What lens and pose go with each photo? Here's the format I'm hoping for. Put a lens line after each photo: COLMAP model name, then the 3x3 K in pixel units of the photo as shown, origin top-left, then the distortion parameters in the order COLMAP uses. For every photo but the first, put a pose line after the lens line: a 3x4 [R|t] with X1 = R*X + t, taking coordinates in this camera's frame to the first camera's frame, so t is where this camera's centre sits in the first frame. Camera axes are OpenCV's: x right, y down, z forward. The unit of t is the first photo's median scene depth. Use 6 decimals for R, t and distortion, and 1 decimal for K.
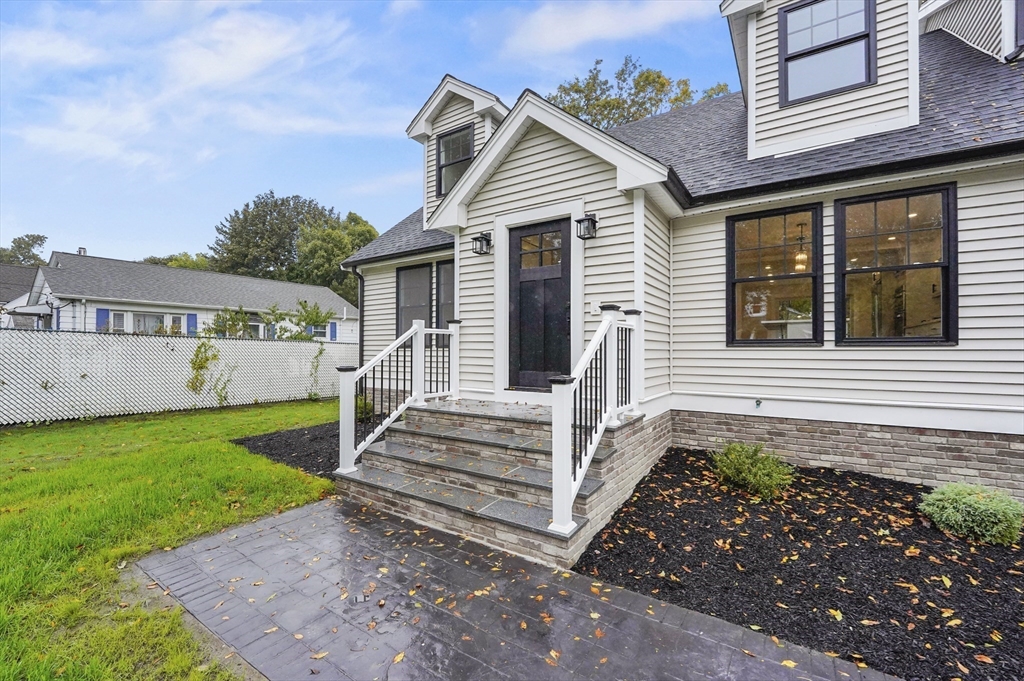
lens RADIAL K [[406.7, 0, 513.1], [0, 406.7, 347.9], [0, 0, 1]] dist [-0.000788, 0.000023]
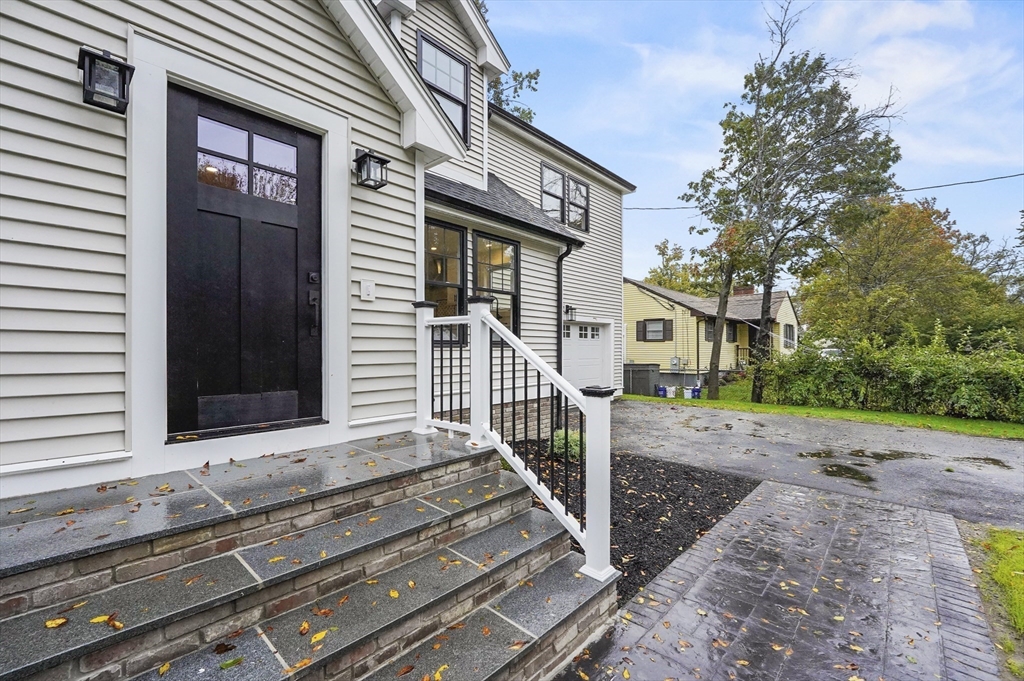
lens RADIAL K [[432.1, 0, 513.3], [0, 432.1, 344.1], [0, 0, 1]] dist [-0.007892, 0.000038]
pose [[0.173687, 0.007050, 0.984776, -0.410058], [-0.007812, 0.999953, -0.005781, -0.005140], [-0.984770, -0.006689, 0.173733, 0.547176]]
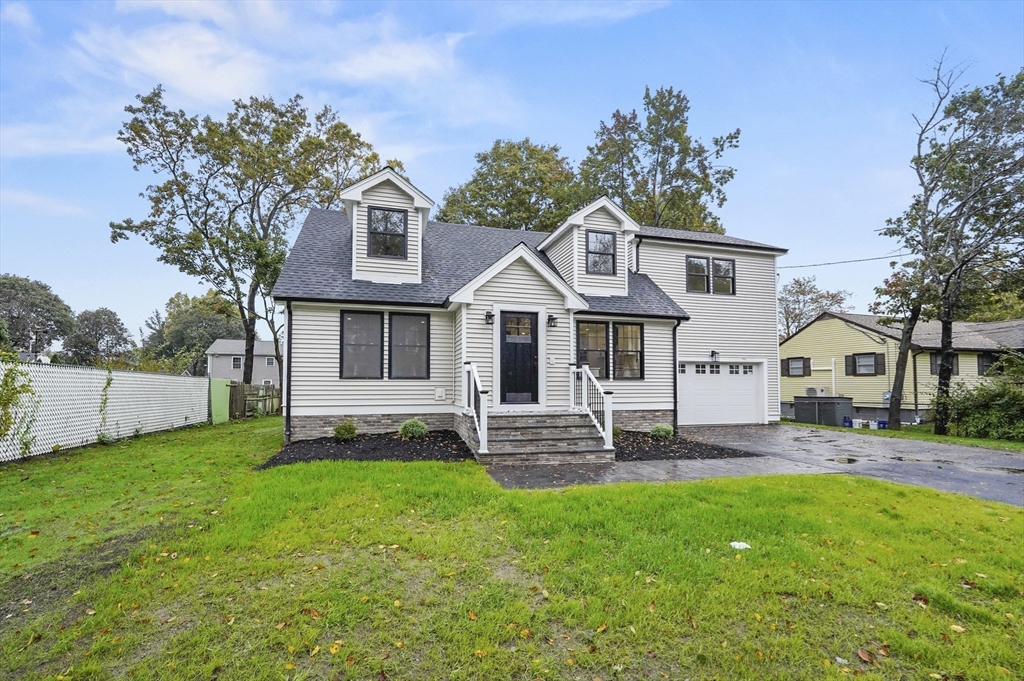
lens RADIAL K [[410.1, 0, 493.6], [0, 410.1, 362.0], [0, 0, 1]] dist [-0.000019, -0.000046]
pose [[0.700271, 0.034642, 0.713036, -1.281087], [-0.008948, 0.999169, -0.039756, -0.007713], [-0.713821, 0.021460, 0.699999, -0.202880]]
